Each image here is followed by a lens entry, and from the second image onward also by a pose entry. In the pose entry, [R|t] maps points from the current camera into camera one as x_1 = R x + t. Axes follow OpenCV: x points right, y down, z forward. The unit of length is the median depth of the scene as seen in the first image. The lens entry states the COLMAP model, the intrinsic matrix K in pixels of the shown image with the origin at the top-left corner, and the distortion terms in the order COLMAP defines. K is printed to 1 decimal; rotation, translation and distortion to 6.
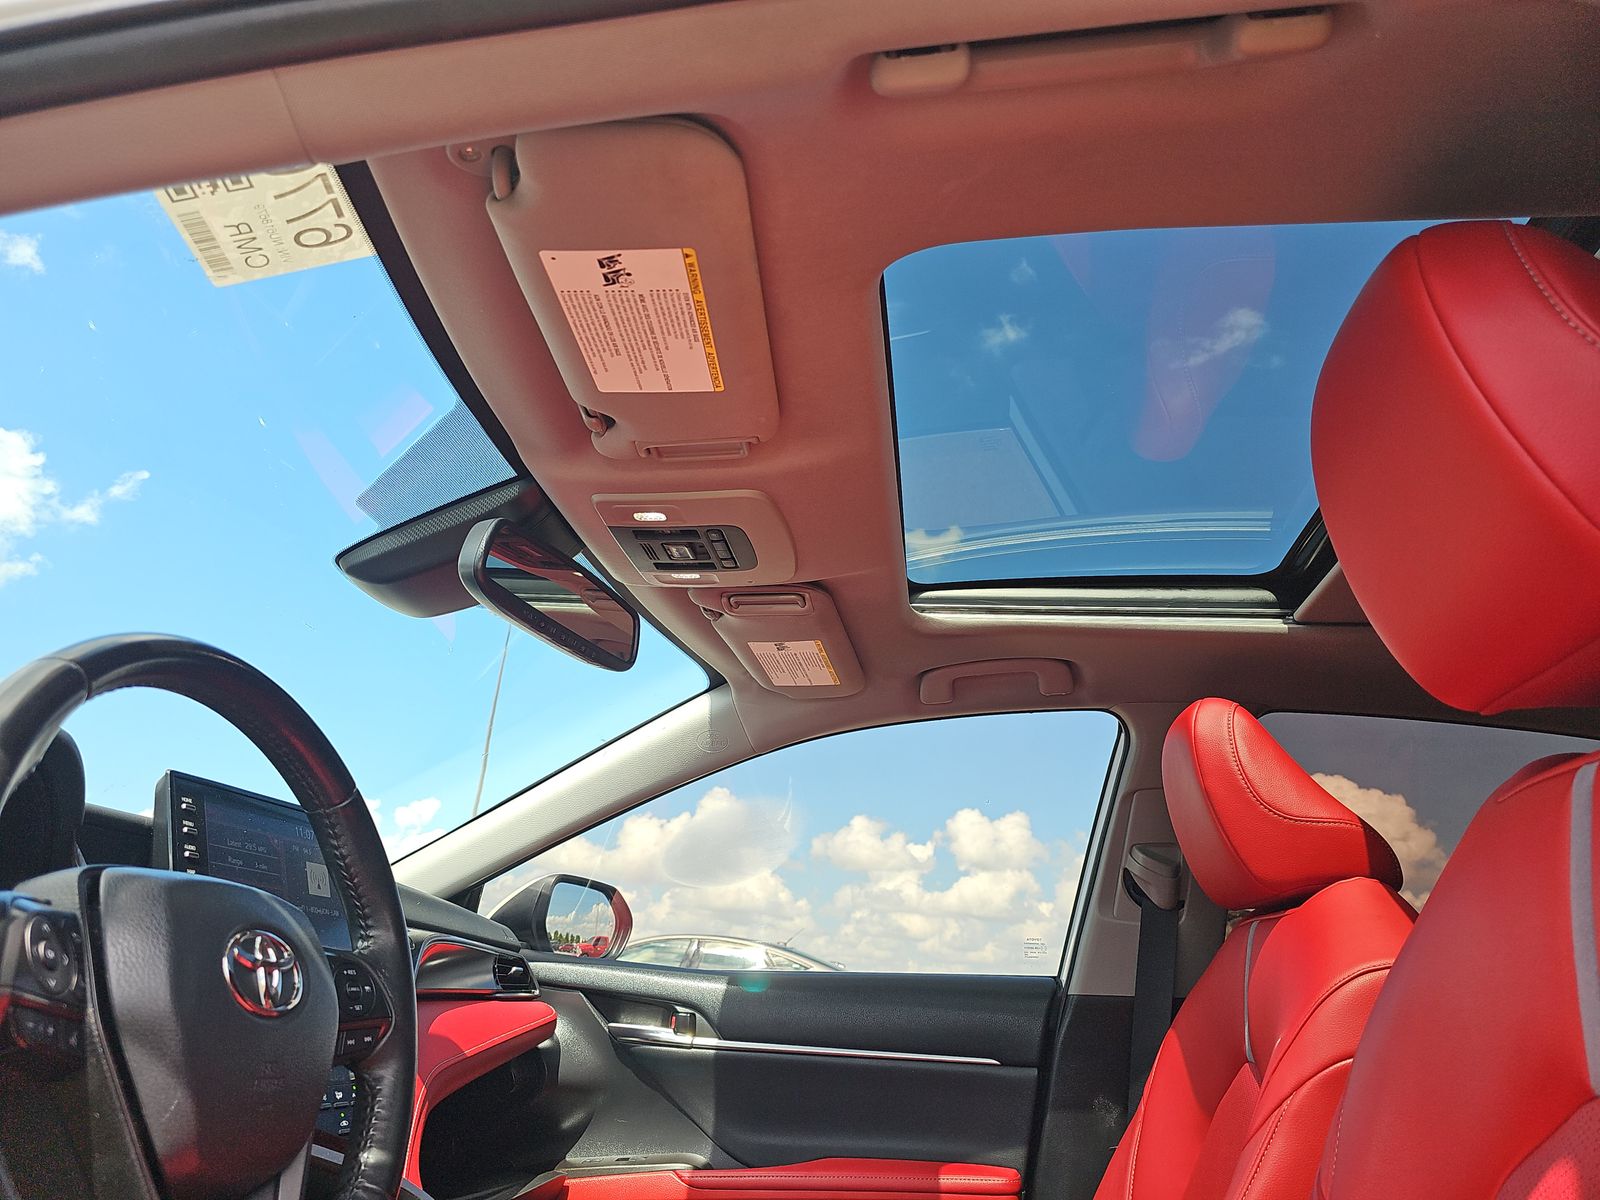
lens RADIAL K [[1059.1, 0, 800.0], [0, 1059.1, 600.0], [0, 0, 1]] dist [0.081955, -0.087808]
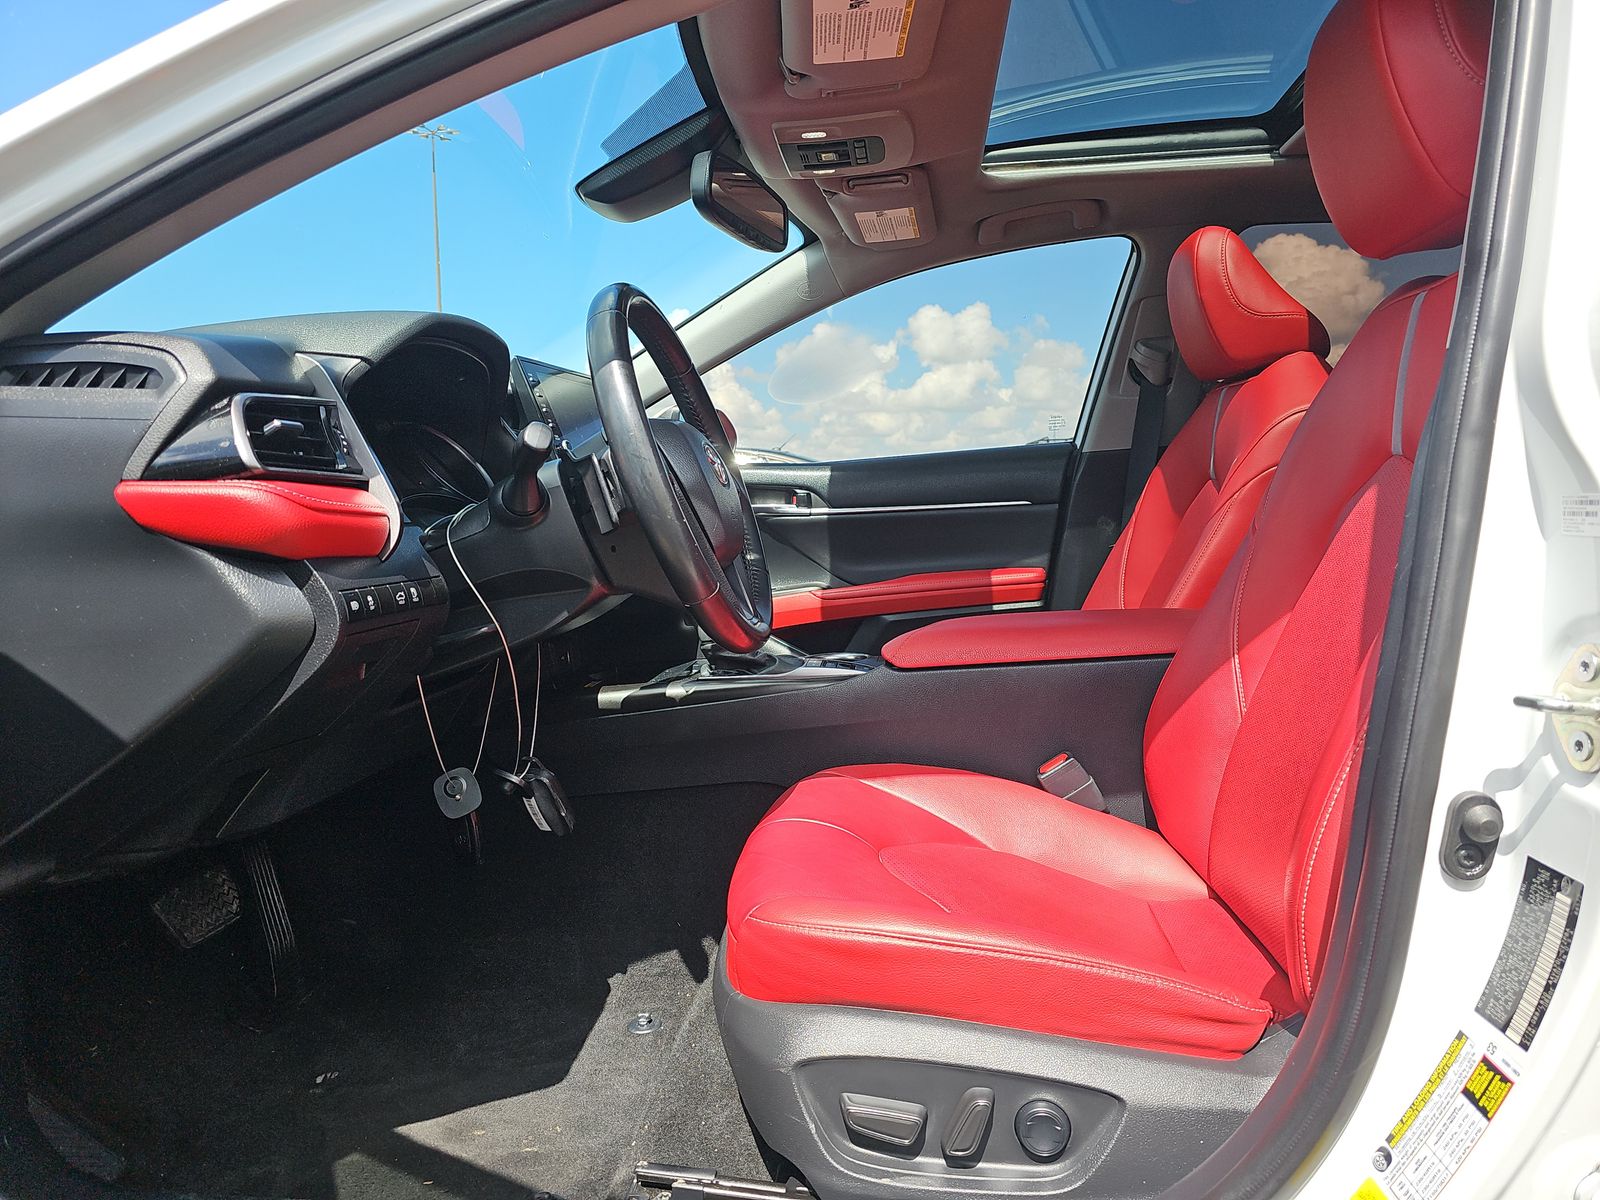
lens RADIAL K [[1059.1, 0, 800.0], [0, 1059.1, 600.0], [0, 0, 1]] dist [0.081955, -0.087808]
pose [[0.995287, -0.095582, 0.016342, -0.158325], [0.078779, 0.895283, 0.438478, -0.098750], [-0.056541, -0.435124, 0.898593, -0.312255]]
